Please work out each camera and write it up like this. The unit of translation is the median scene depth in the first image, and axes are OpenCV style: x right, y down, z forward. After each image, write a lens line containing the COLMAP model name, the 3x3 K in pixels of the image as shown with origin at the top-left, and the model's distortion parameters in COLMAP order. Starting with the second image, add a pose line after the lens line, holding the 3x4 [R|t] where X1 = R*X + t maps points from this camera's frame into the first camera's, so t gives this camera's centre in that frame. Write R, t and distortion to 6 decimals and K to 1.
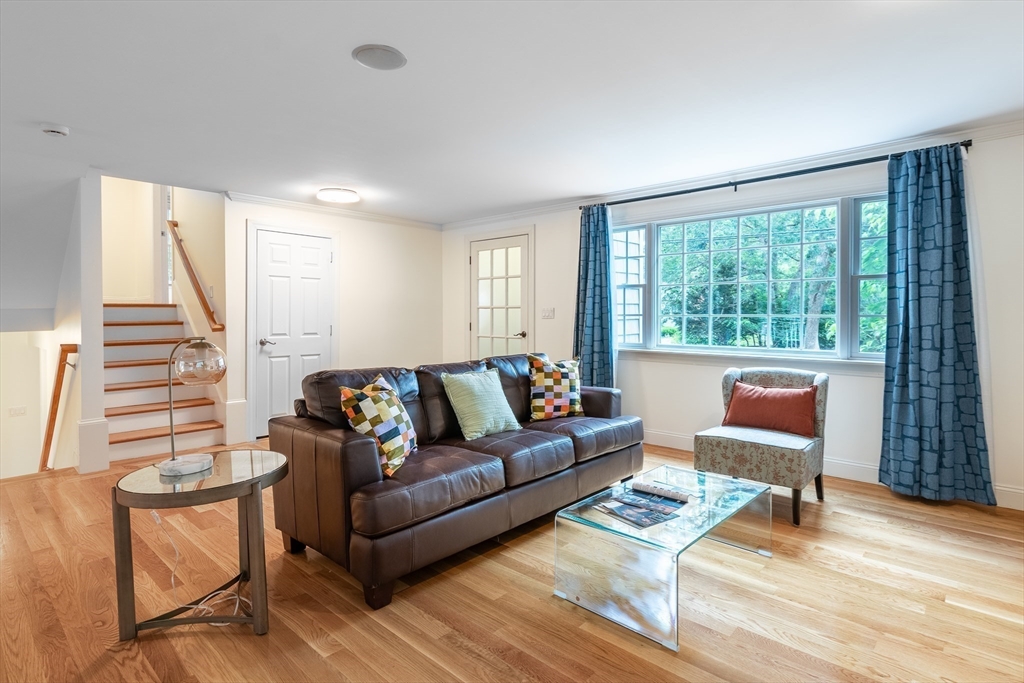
lens RADIAL K [[528.1, 0, 519.5], [0, 528.1, 312.8], [0, 0, 1]] dist [0.000934, 0.000448]
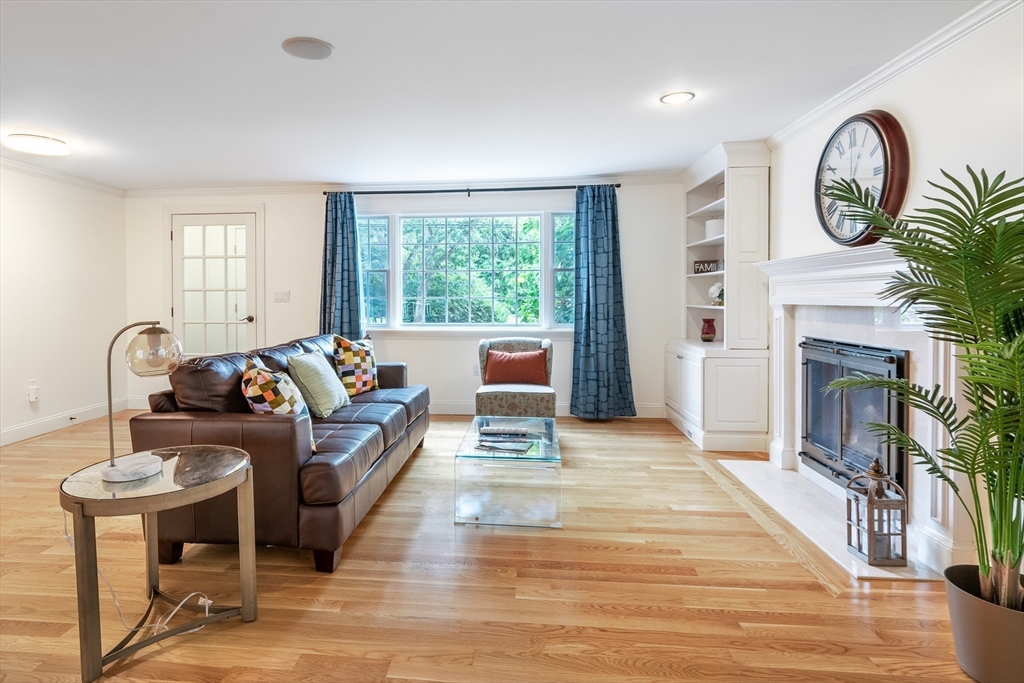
lens RADIAL K [[513.9, 0, 509.7], [0, 513.9, 296.1], [0, 0, 1]] dist [0.002799, 0.000120]
pose [[0.807846, -0.001311, 0.589391, -0.288274], [0.001445, 0.999999, 0.000243, 0.001387], [-0.589391, 0.000656, 0.807848, -0.025952]]
